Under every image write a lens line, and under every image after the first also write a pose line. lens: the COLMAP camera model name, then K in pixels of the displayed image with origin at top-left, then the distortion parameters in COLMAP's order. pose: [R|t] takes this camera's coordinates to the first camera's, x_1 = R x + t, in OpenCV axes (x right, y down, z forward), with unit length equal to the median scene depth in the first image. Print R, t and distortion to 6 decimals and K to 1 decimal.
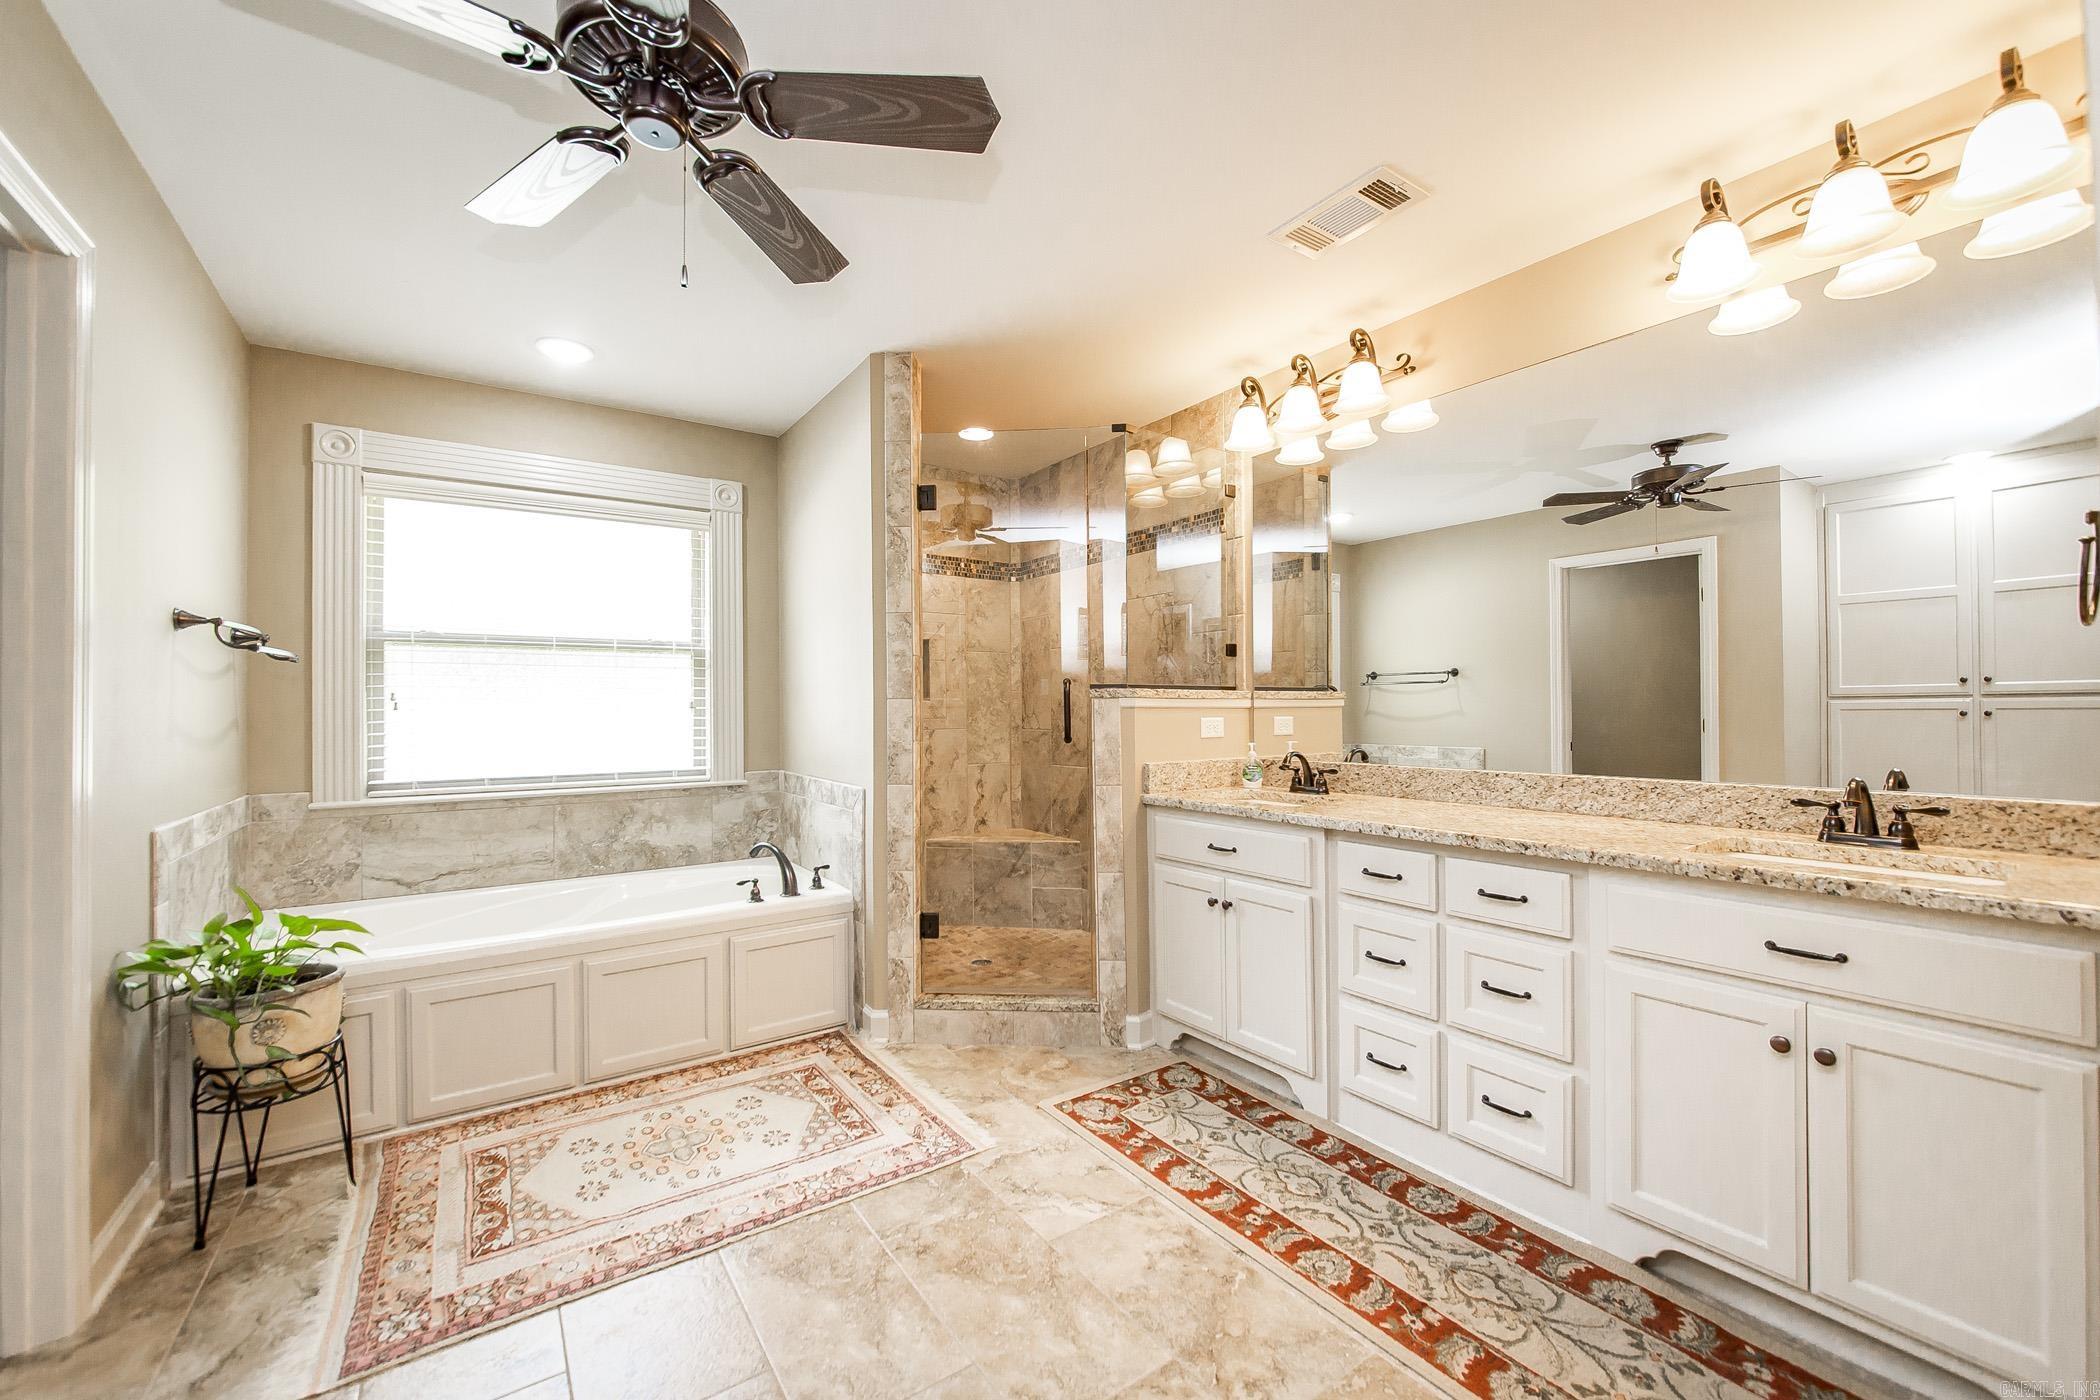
lens RADIAL K [[780.8, 0, 1044.5], [0, 780.8, 706.4], [0, 0, 1]] dist [0.002086, 0.000103]
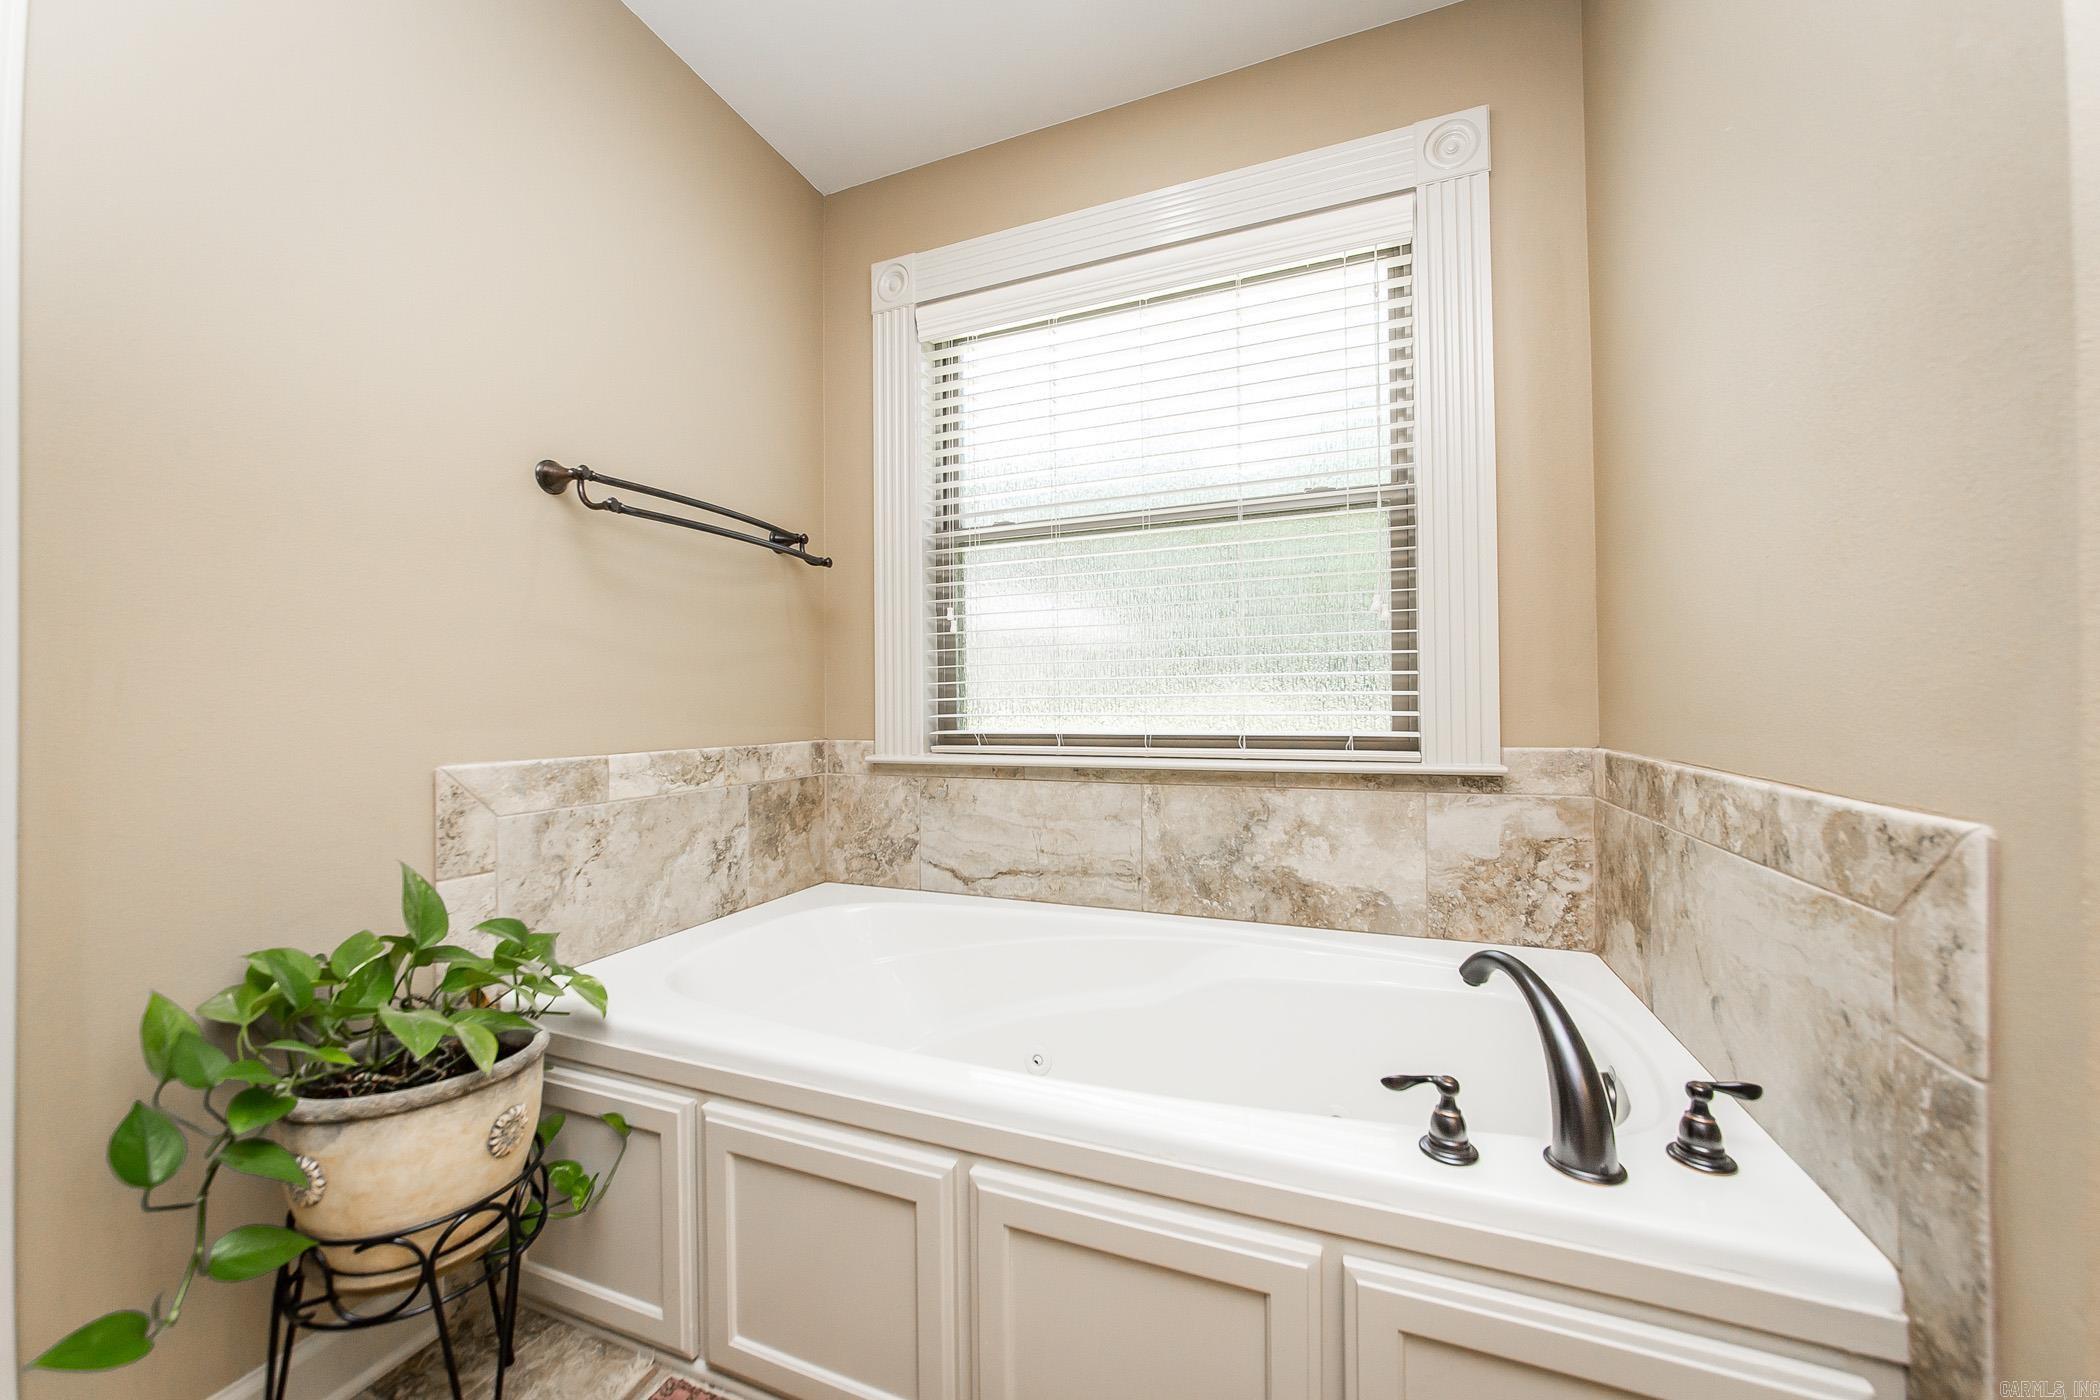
lens RADIAL K [[749.5, 0, 1058.1], [0, 749.5, 703.1], [0, 0, 1]] dist [-0.001481, 0.000324]
pose [[0.532313, -0.007580, -0.846514, -0.188945], [0.011958, 0.999927, -0.001434, 0.067463], [0.846463, -0.009360, 0.532365, 0.671542]]
